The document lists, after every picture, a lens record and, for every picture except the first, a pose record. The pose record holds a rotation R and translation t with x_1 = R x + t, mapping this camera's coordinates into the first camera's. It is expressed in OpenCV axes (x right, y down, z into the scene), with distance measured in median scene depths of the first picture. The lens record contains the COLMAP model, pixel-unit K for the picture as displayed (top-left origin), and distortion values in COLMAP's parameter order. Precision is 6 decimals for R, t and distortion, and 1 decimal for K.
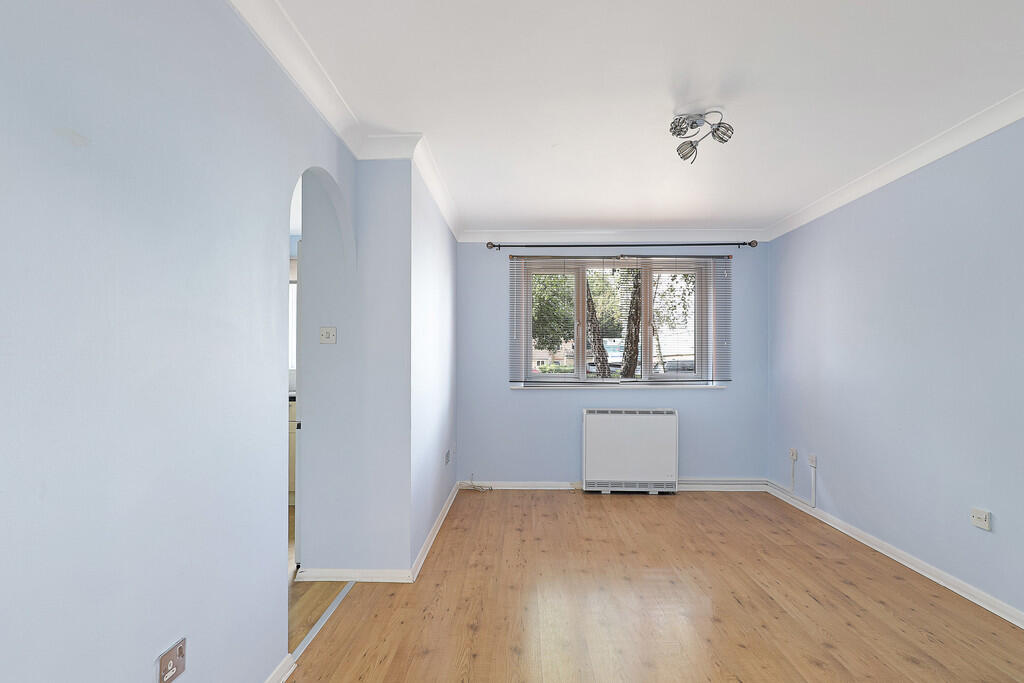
lens RADIAL K [[475.3, 0, 508.9], [0, 475.3, 364.1], [0, 0, 1]] dist [-0.005070, 0.000901]
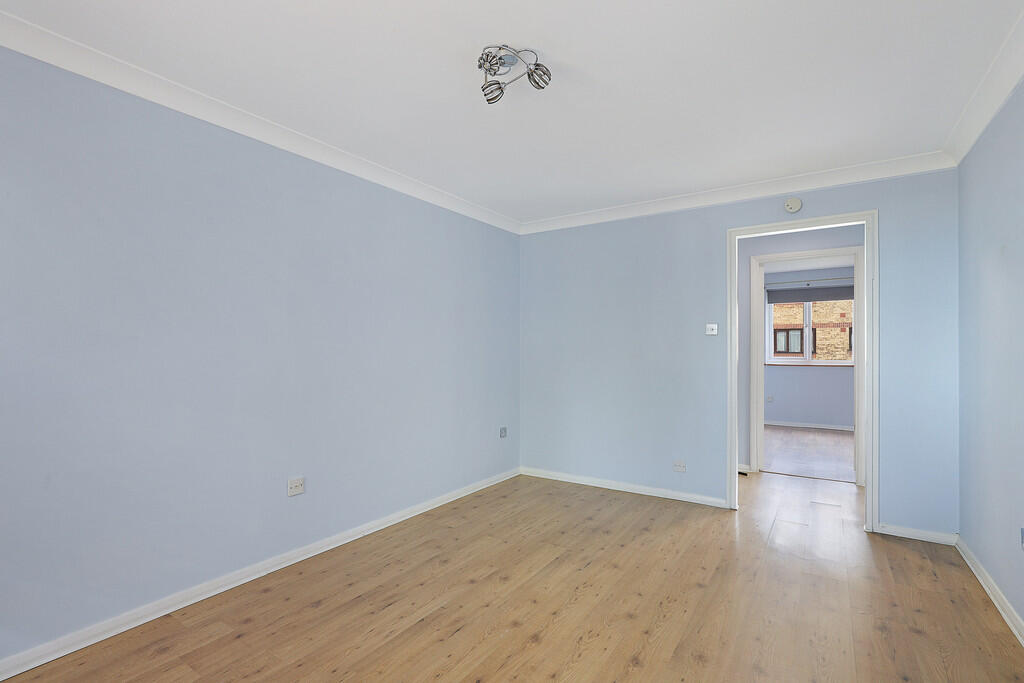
lens RADIAL K [[475.3, 0, 515.0], [0, 475.3, 348.7], [0, 0, 1]] dist [-0.005070, 0.000901]
pose [[-0.850179, -0.000187, 0.526493, -0.029150], [0.001787, 0.999993, 0.003240, -0.003991], [-0.526490, 0.003696, -0.850173, 0.954837]]
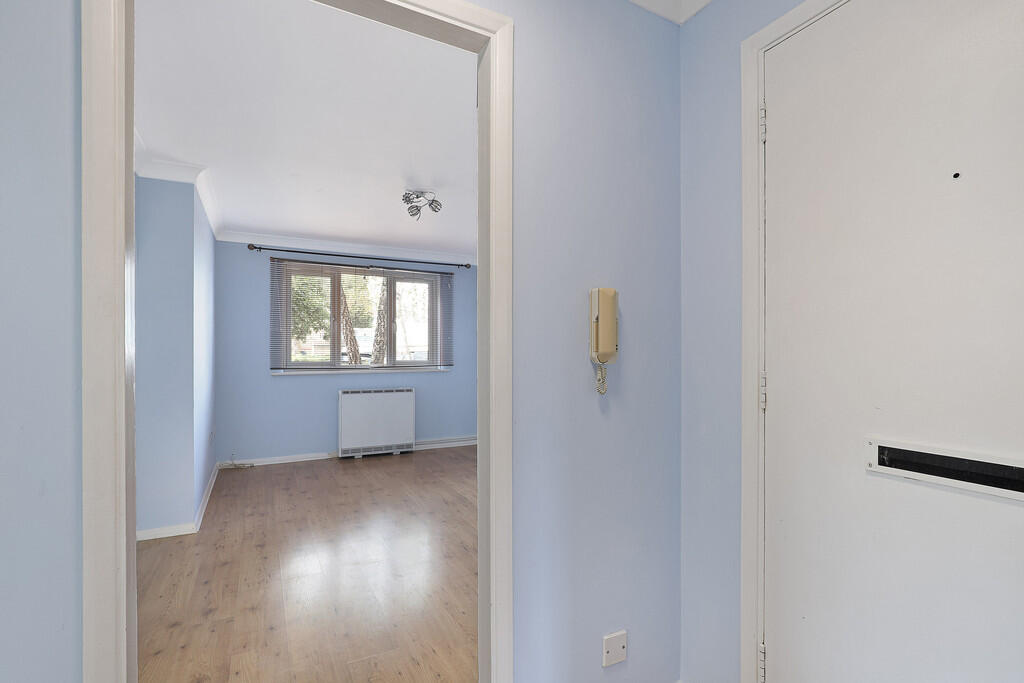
lens RADIAL K [[475.3, 0, 511.7], [0, 475.3, 350.3], [0, 0, 1]] dist [-0.005070, 0.000901]
pose [[0.869070, -0.000093, 0.494690, -0.064360], [0.003922, 0.999970, -0.006701, 0.002170], [-0.494674, 0.007763, 0.869044, -0.290774]]
